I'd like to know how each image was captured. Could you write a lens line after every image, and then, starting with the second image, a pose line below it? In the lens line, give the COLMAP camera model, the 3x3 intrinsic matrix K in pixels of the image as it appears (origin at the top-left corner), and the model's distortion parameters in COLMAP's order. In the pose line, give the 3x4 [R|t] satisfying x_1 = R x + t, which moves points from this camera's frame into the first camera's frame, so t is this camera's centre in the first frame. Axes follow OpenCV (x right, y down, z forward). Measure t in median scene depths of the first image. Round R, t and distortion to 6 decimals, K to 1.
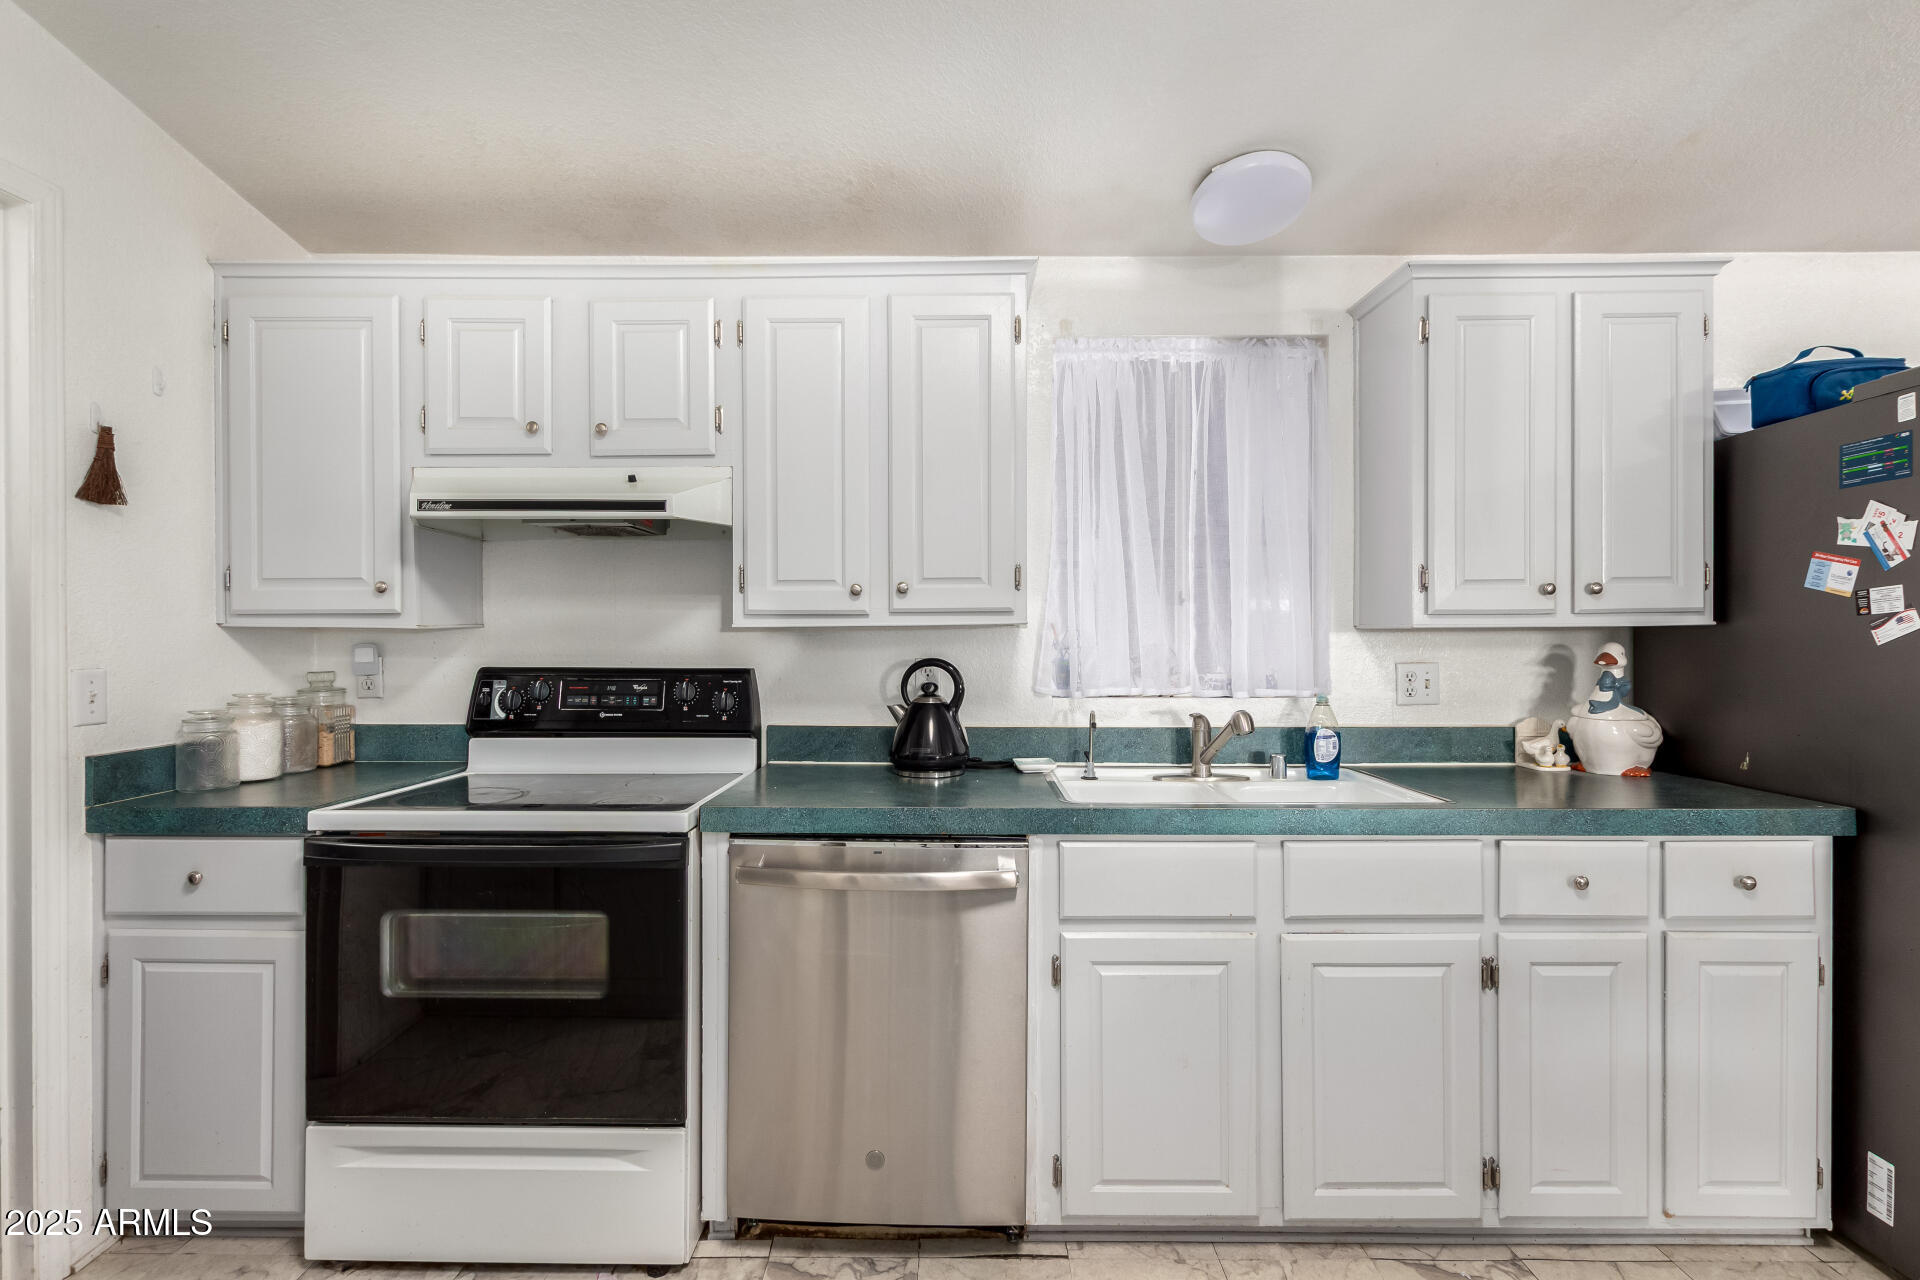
lens RADIAL K [[889.6, 0, 940.0], [0, 889.6, 630.3], [0, 0, 1]] dist [0.007534, -0.000436]
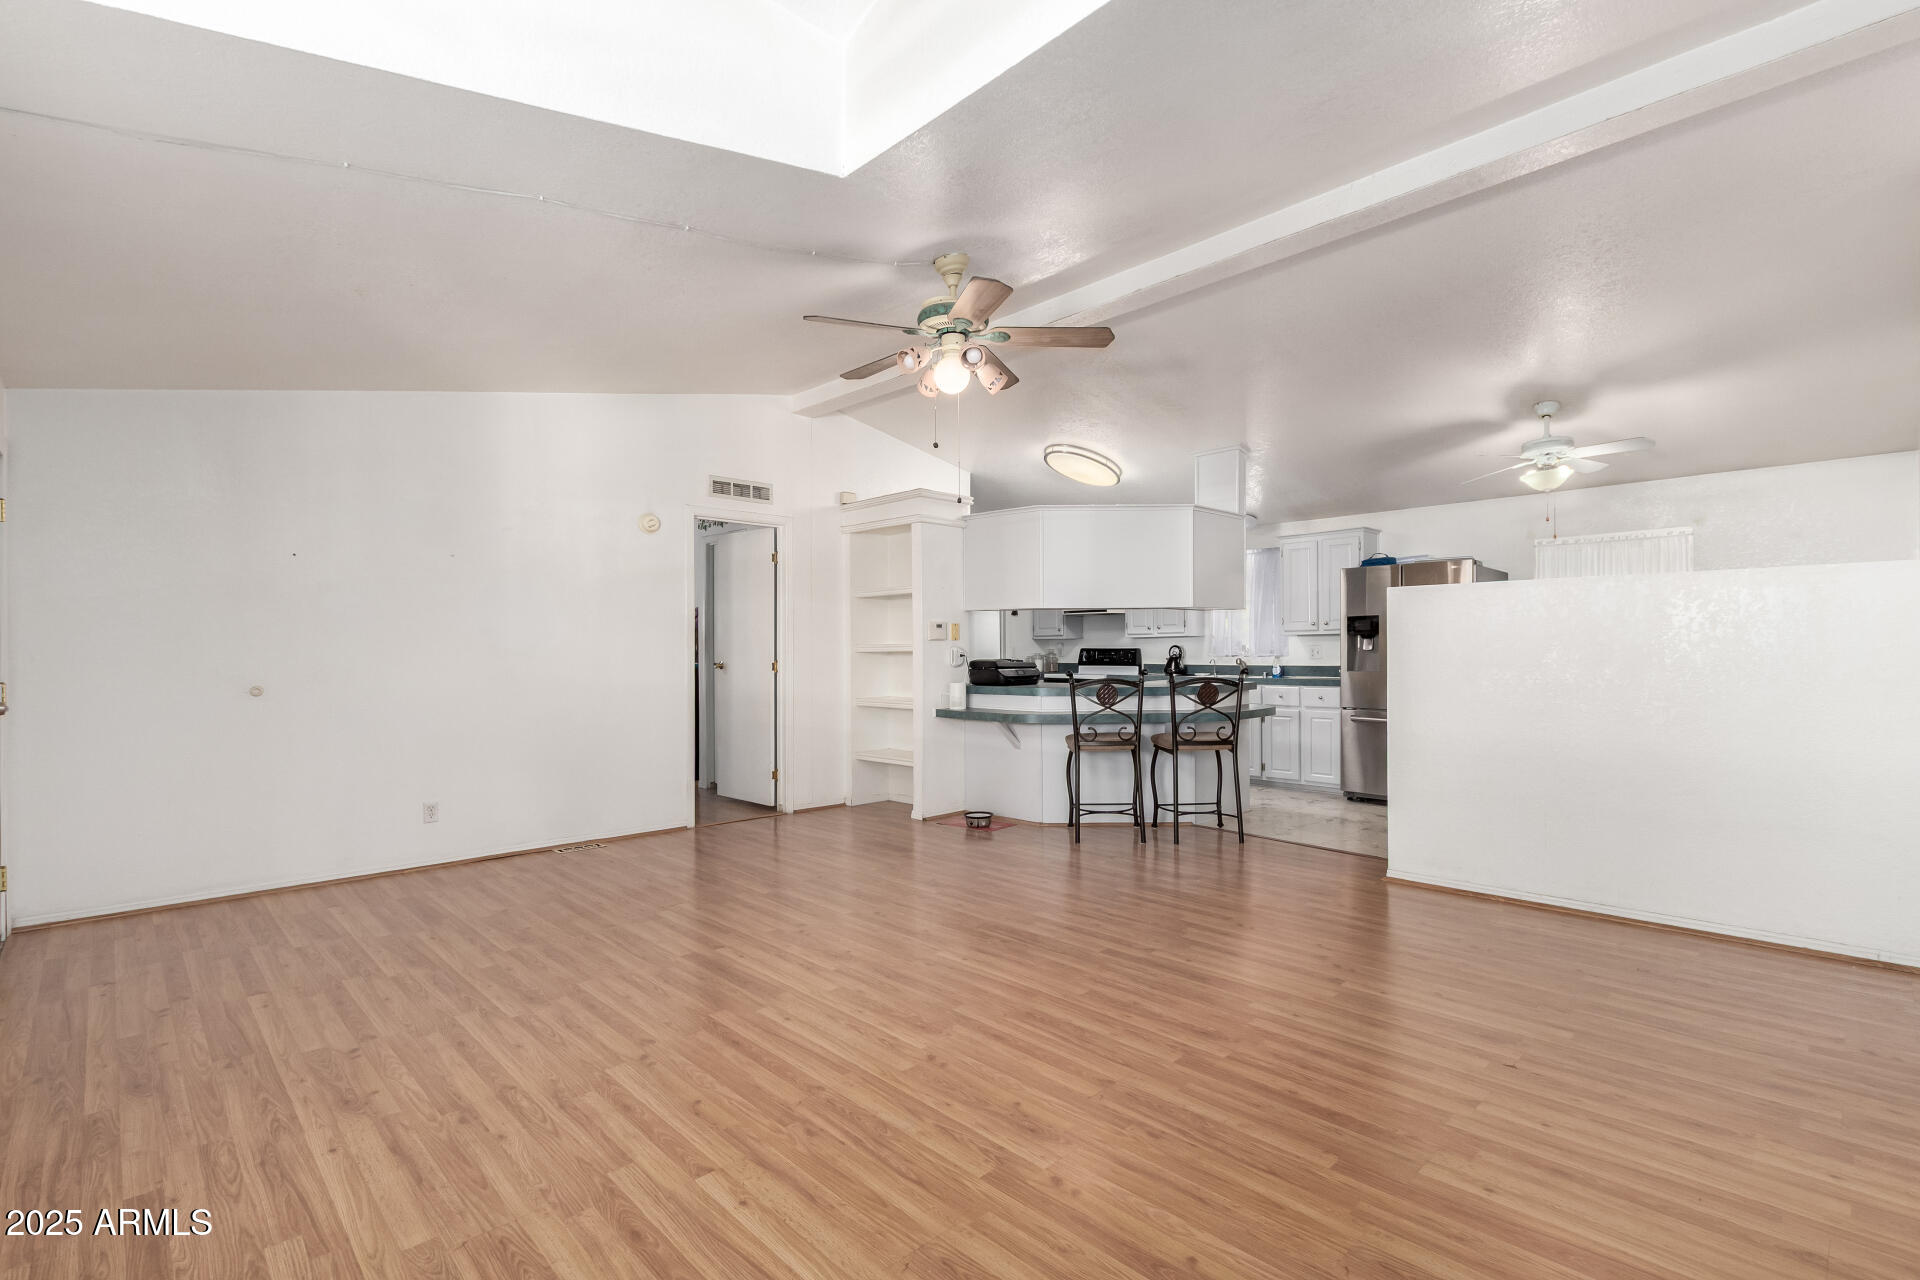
lens RADIAL K [[889.6, 0, 951.0], [0, 889.6, 644.2], [0, 0, 1]] dist [0.007534, -0.000436]
pose [[0.692647, -0.008243, -0.721229, 2.229359], [0.000297, 0.999938, -0.011144, 0.074328], [0.721276, 0.007505, 0.692607, -2.499150]]
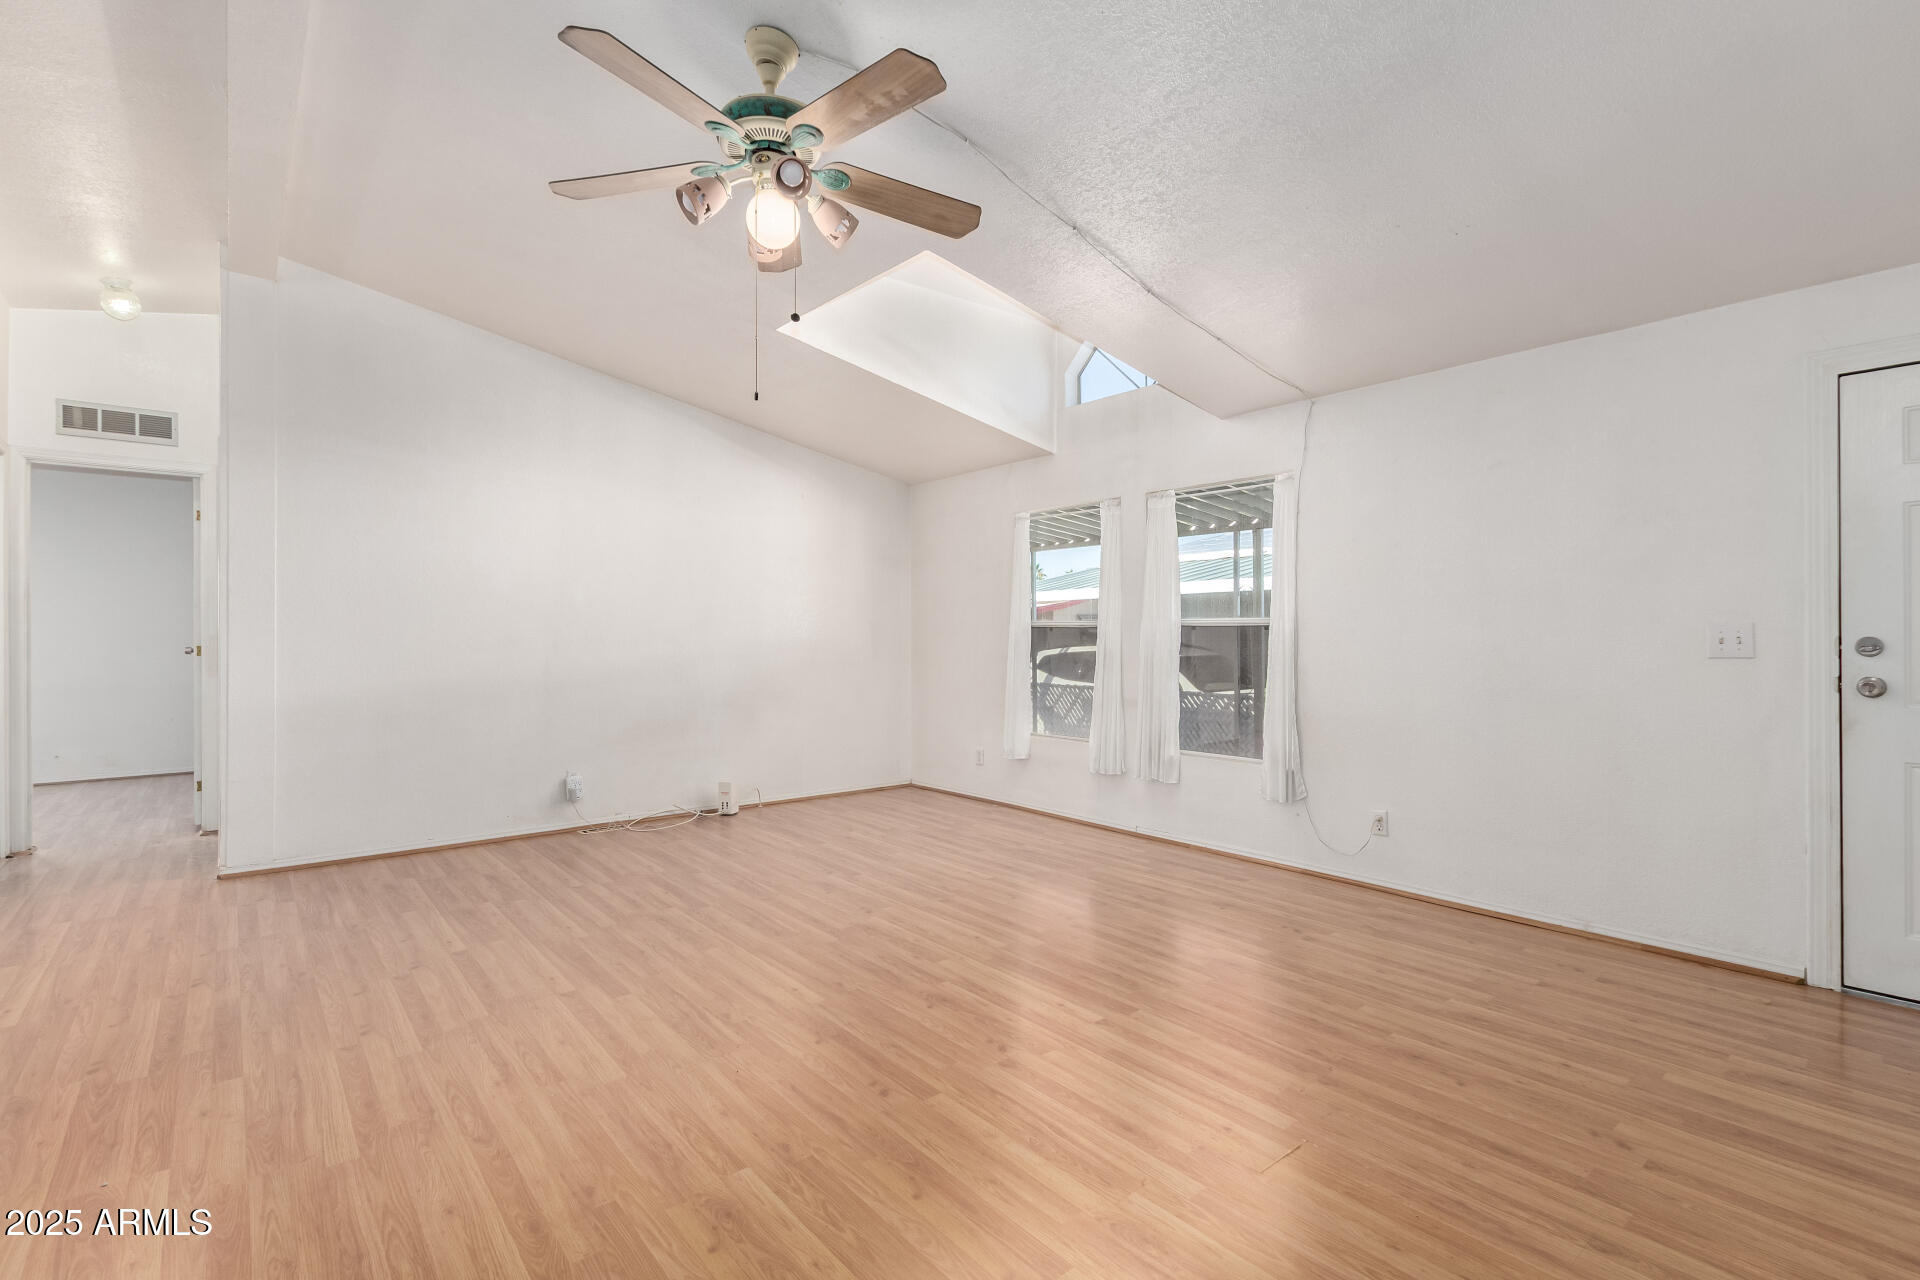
lens RADIAL K [[889.6, 0, 958.2], [0, 889.6, 637.5], [0, 0, 1]] dist [0.007534, -0.000436]
pose [[-0.648028, -0.000149, 0.761616, -0.149141], [0.006669, 0.999961, 0.005870, 0.070085], [-0.761587, 0.008883, -0.648002, -0.653757]]
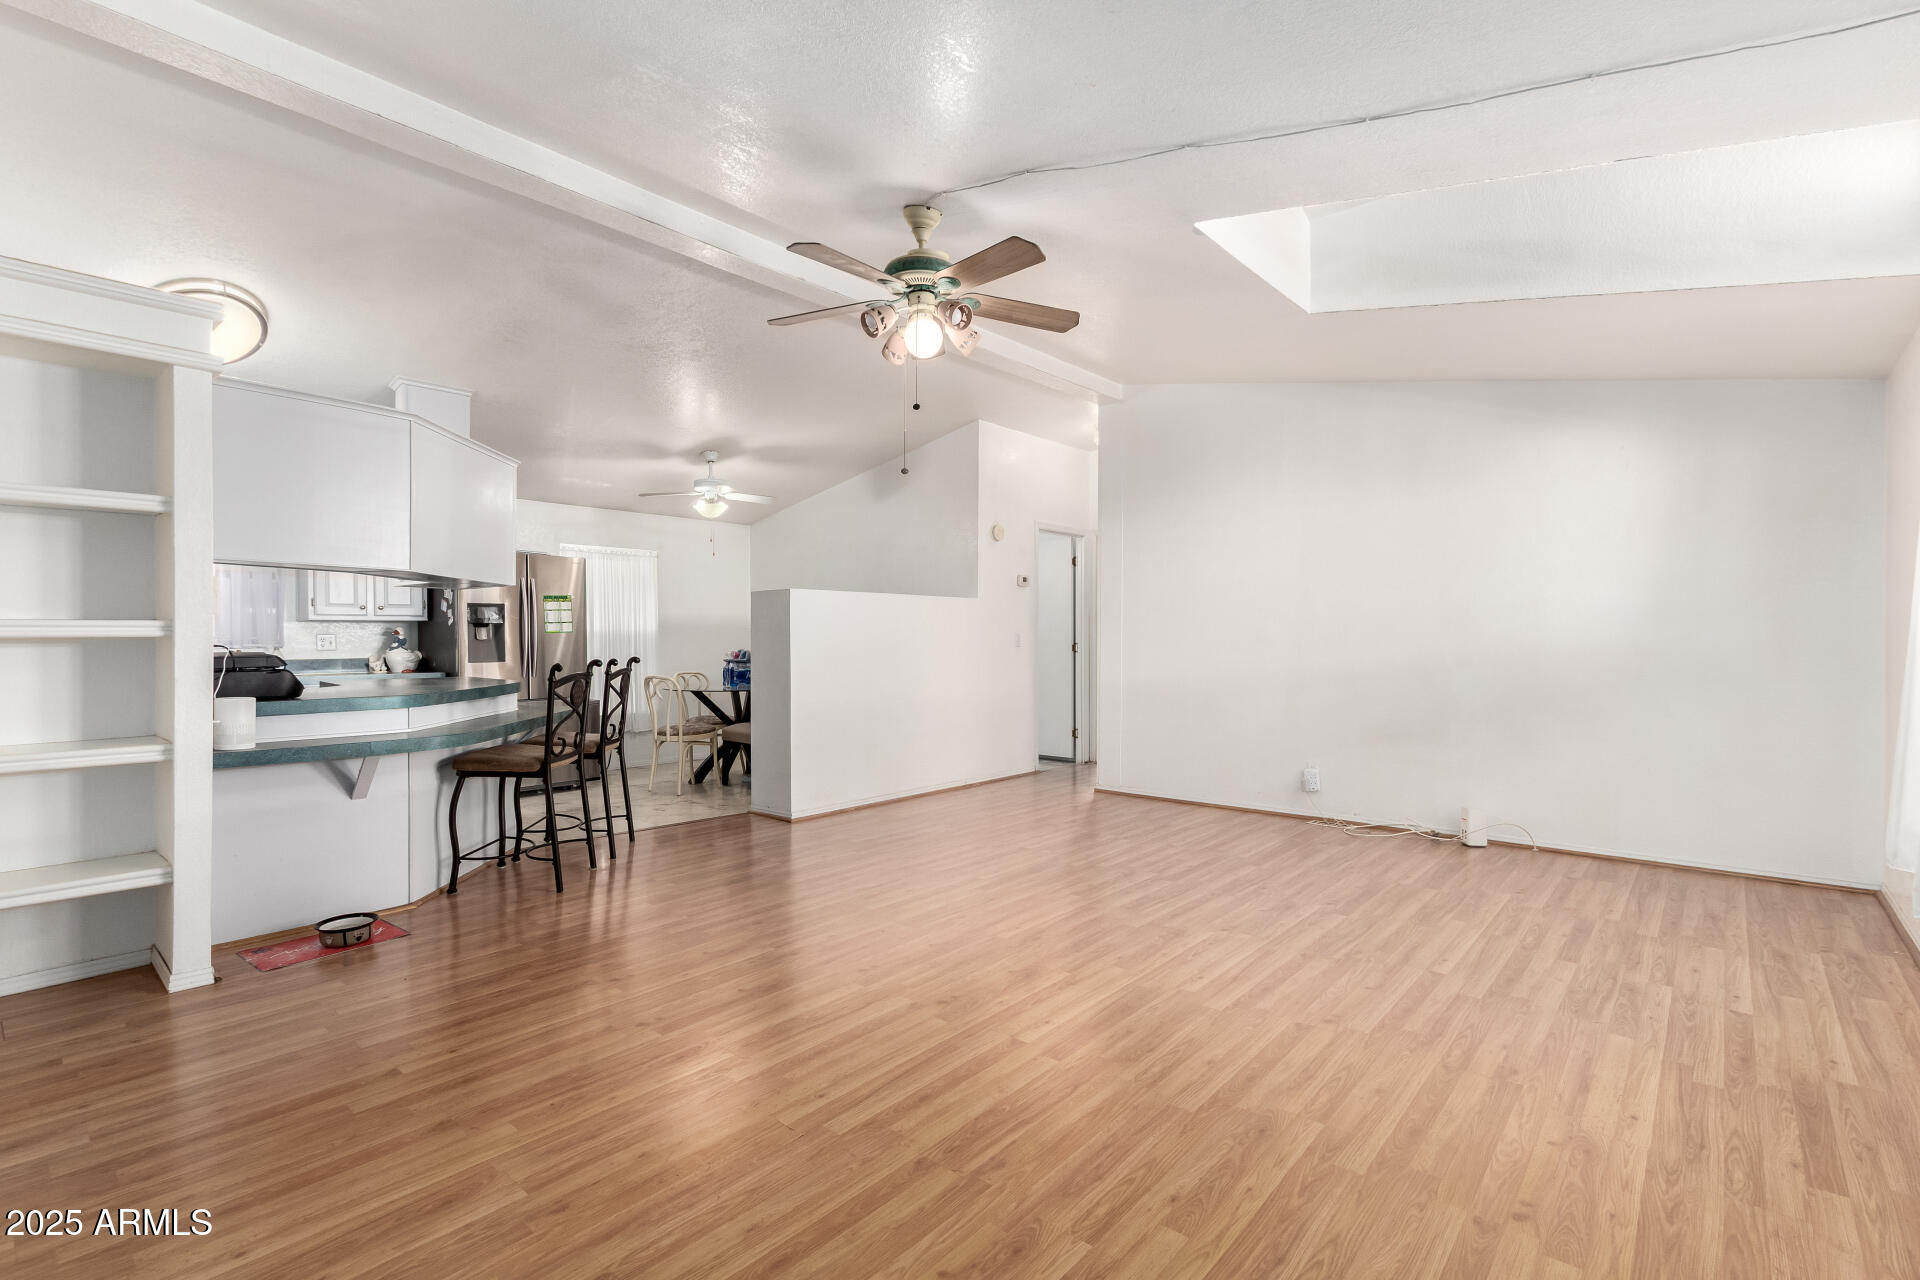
lens RADIAL K [[889.6, 0, 949.9], [0, 889.6, 641.0], [0, 0, 1]] dist [0.007534, -0.000436]
pose [[0.650064, -0.001429, 0.759878, -0.303006], [0.004957, 0.999985, -0.002360, 0.080638], [-0.759864, 0.005301, 0.650061, -2.372824]]
